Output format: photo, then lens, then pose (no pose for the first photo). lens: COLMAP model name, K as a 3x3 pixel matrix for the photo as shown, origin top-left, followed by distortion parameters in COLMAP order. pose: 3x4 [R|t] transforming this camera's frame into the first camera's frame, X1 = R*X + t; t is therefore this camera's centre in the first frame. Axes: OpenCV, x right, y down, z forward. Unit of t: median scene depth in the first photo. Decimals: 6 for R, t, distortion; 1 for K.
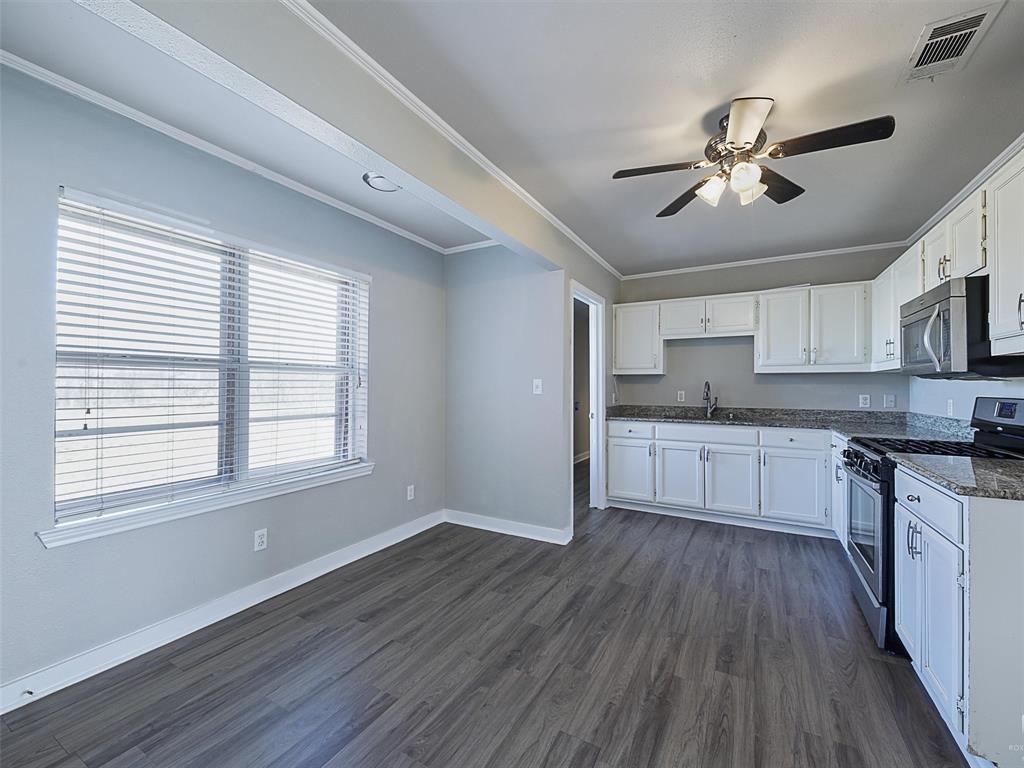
lens RADIAL K [[419.3, 0, 510.8], [0, 419.3, 384.3], [0, 0, 1]] dist [0.000769, -0.003097]
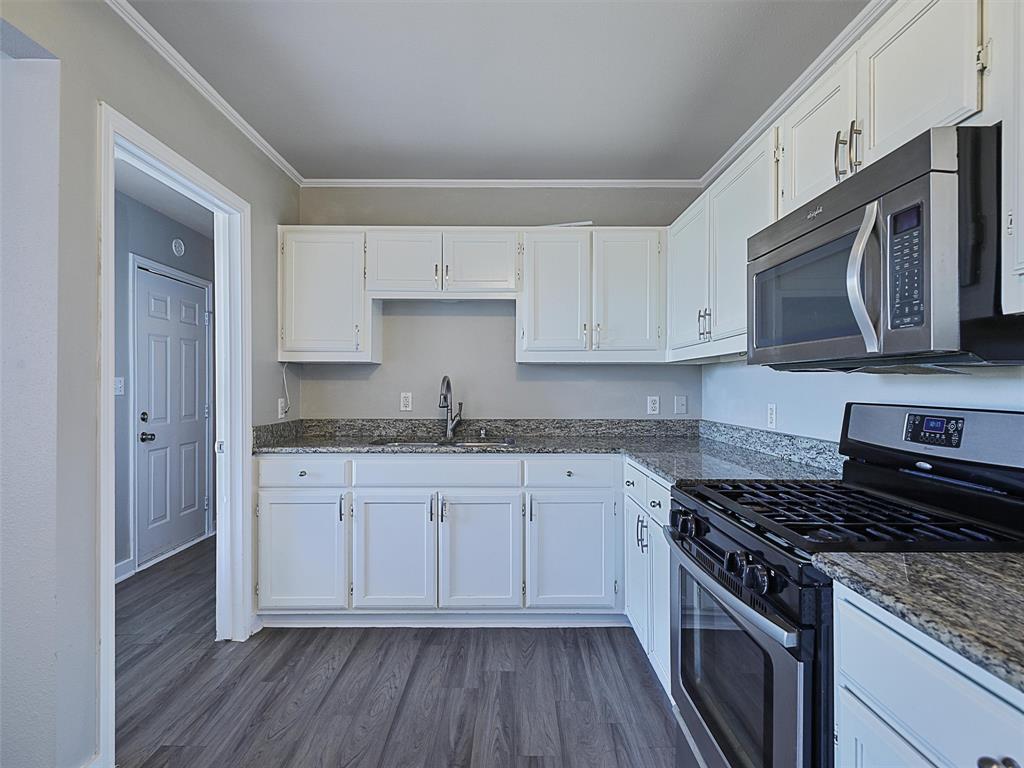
lens RADIAL K [[520.5, 0, 511.4], [0, 520.5, 383.0], [0, 0, 1]] dist [0.005150, 0.000057]
pose [[0.867115, -0.000627, 0.498107, 0.284845], [-0.001193, 0.999994, 0.003335, 0.000839], [-0.498106, -0.003486, 0.867109, 0.499323]]
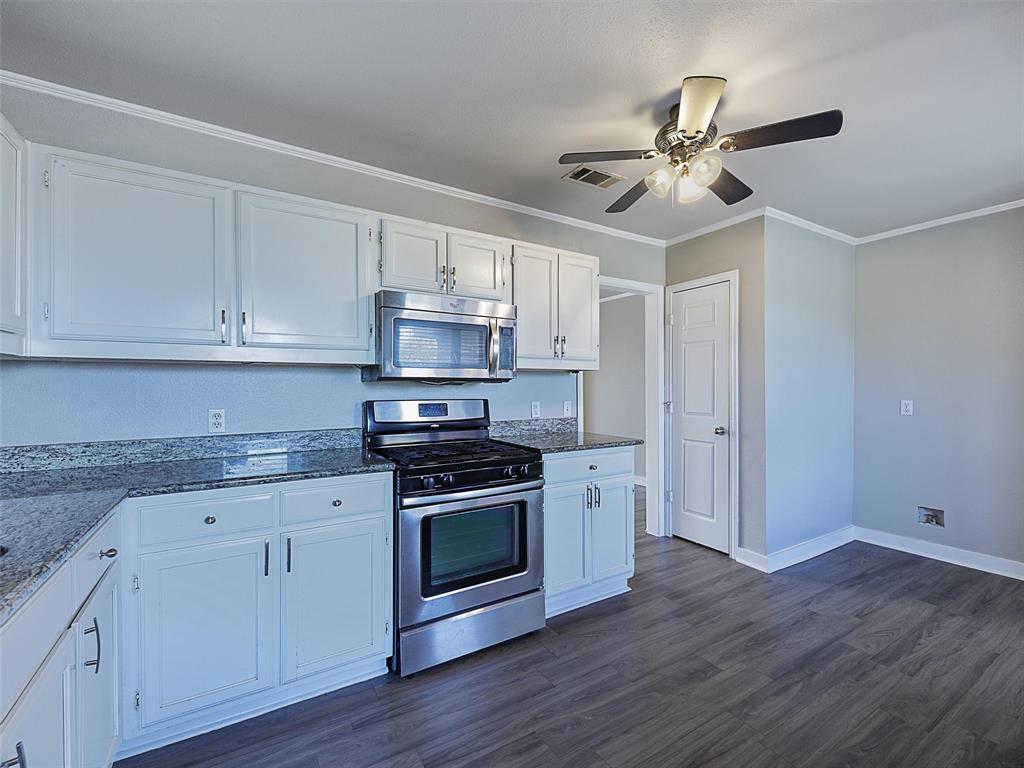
lens RADIAL K [[448.5, 0, 506.5], [0, 448.5, 384.2], [0, 0, 1]] dist [0.002071, -0.000766]
pose [[-0.873323, -0.001837, 0.487138, 0.275350], [-0.005374, 0.999968, -0.005862, -0.003295], [-0.487112, -0.007738, -0.873305, 1.461718]]
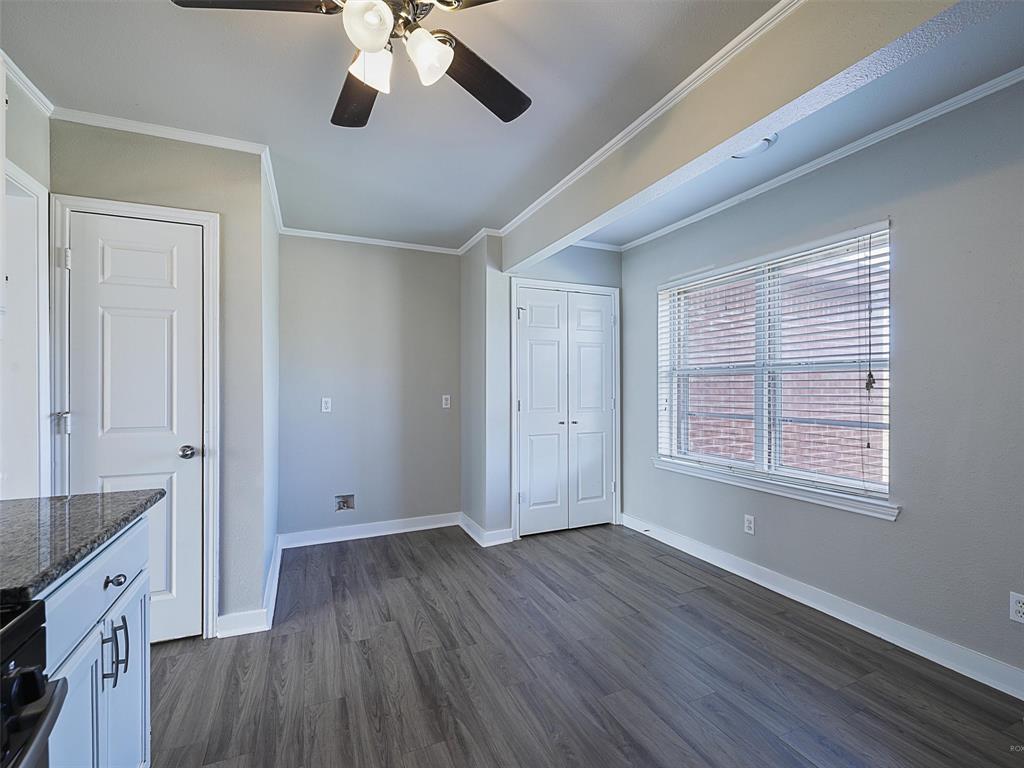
lens RADIAL K [[463.0, 0, 511.2], [0, 463.0, 384.2], [0, 0, 1]] dist [0.004018, 0.000503]
pose [[-0.594260, -0.004863, -0.804259, 0.675522], [0.005850, 0.999929, -0.010369, 0.005290], [0.804252, -0.010867, -0.594189, 1.068777]]
